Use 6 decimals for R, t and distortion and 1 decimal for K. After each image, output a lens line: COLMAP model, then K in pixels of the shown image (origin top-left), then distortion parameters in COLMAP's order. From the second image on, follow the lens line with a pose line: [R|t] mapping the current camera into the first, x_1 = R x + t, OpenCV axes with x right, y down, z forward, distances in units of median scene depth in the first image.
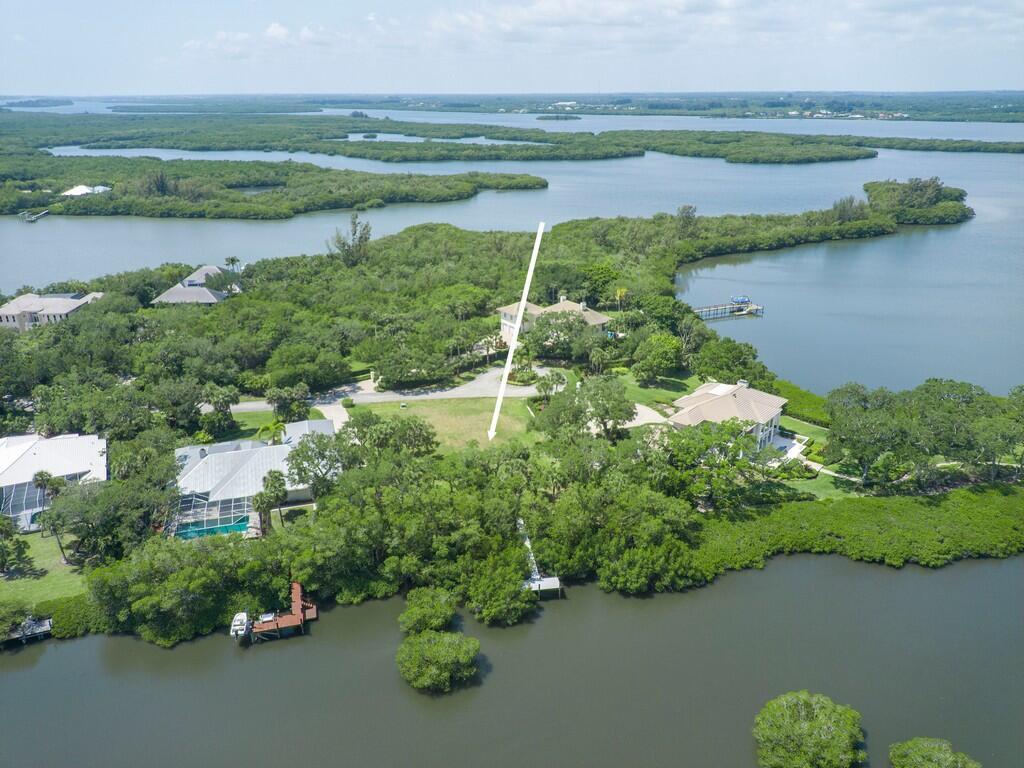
lens RADIAL K [[777.2, 0, 512.0], [0, 777.2, 384.0], [0, 0, 1]] dist [0.114382, -0.196171]
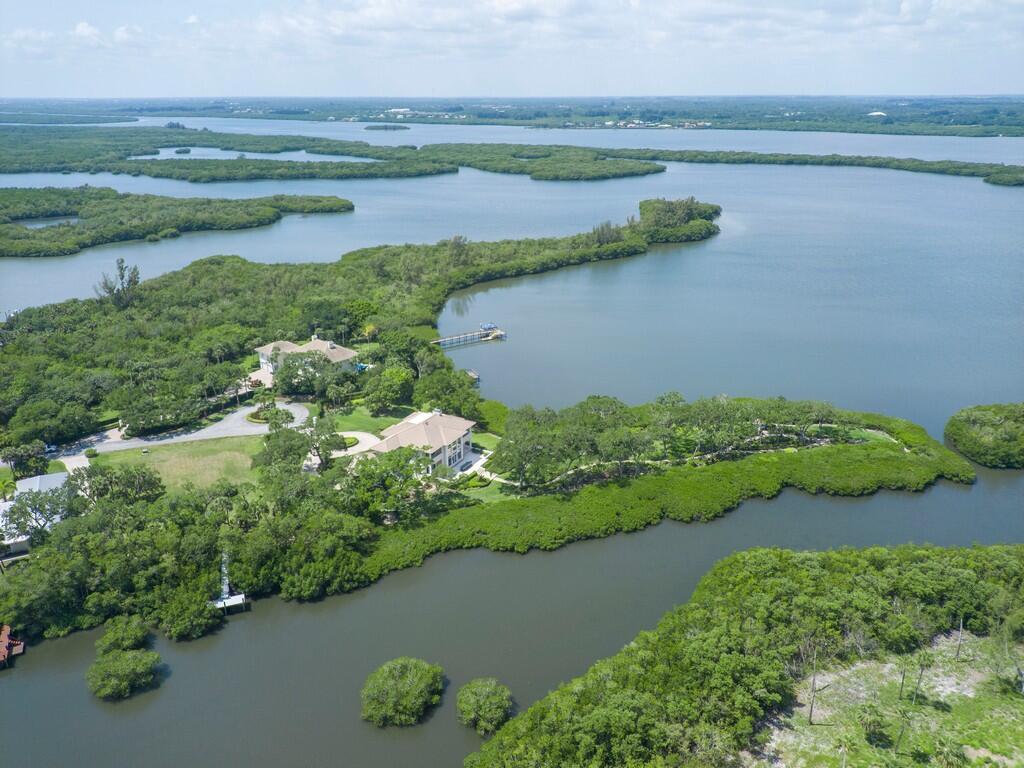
lens RADIAL K [[777.2, 0, 512.0], [0, 777.2, 384.0], [0, 0, 1]] dist [0.114382, -0.196171]
pose [[0.981250, -0.066821, 0.180788, 0.117226], [0.067774, 0.997700, 0.000904, -0.022463], [-0.180433, 0.011365, 0.983522, -0.123813]]
